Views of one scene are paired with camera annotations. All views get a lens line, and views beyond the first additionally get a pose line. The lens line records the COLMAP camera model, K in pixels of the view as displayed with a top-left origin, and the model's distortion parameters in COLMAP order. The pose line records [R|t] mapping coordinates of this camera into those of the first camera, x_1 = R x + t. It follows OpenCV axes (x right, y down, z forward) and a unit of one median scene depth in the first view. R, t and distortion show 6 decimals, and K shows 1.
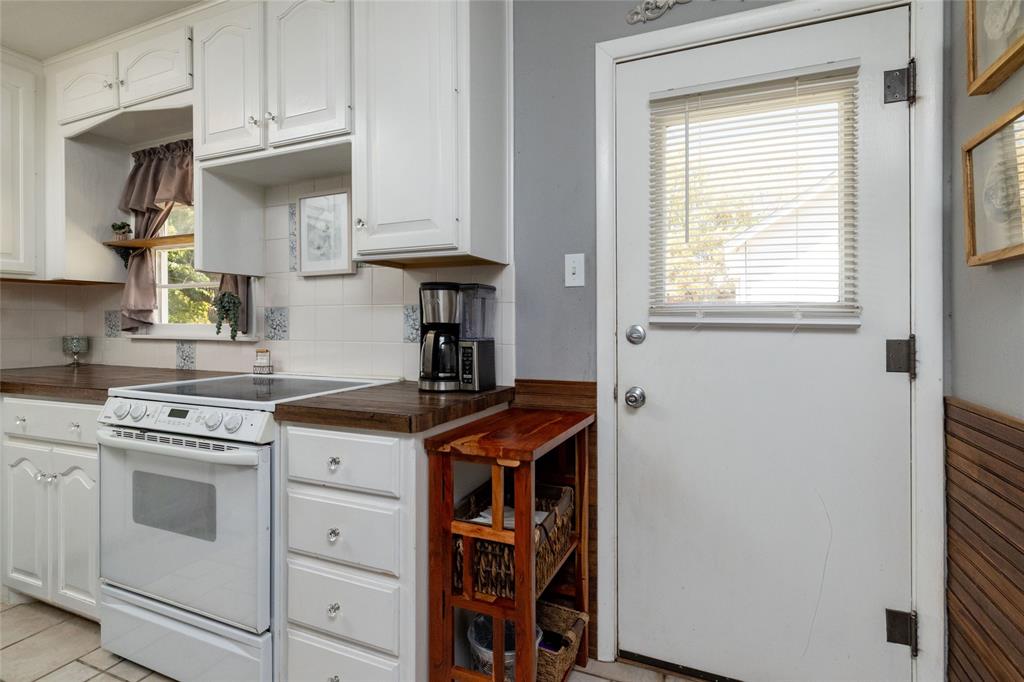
lens RADIAL K [[515.2, 0, 492.5], [0, 515.2, 321.8], [0, 0, 1]] dist [0.002342, 0.000387]
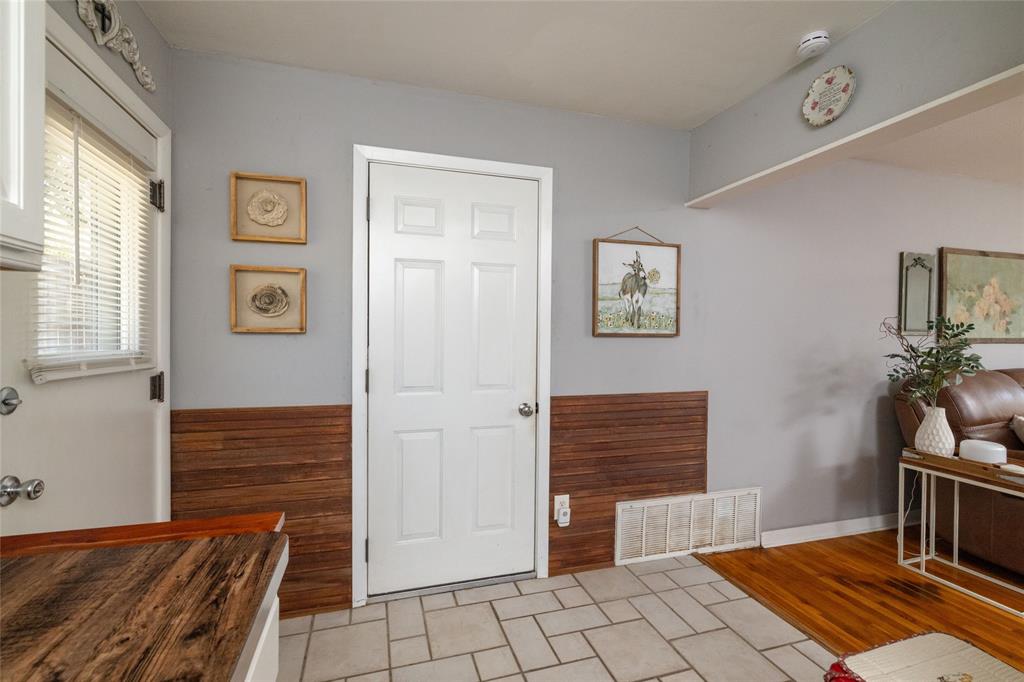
lens RADIAL K [[451.4, 0, 514.8], [0, 451.4, 341.4], [0, 0, 1]] dist [-0.000977, 0.000541]
pose [[-0.656015, -0.015743, 0.754583, -0.536500], [-0.007720, 0.999870, 0.014149, -0.057308], [-0.754708, 0.003456, -0.656052, 0.726770]]
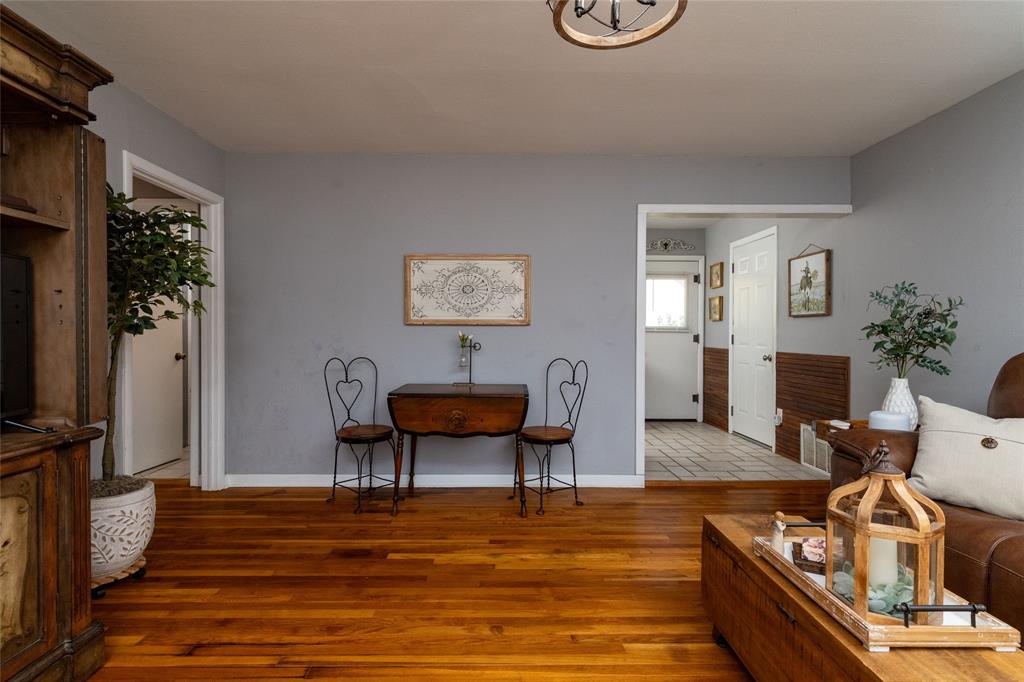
lens RADIAL K [[498.6, 0, 506.7], [0, 498.6, 337.7], [0, 0, 1]] dist [0.002484, 0.000119]
pose [[0.905694, -0.000559, 0.423932, -1.772885], [-0.004835, 0.999920, 0.011648, 0.011262], [-0.423905, -0.012599, 0.905619, -1.560882]]
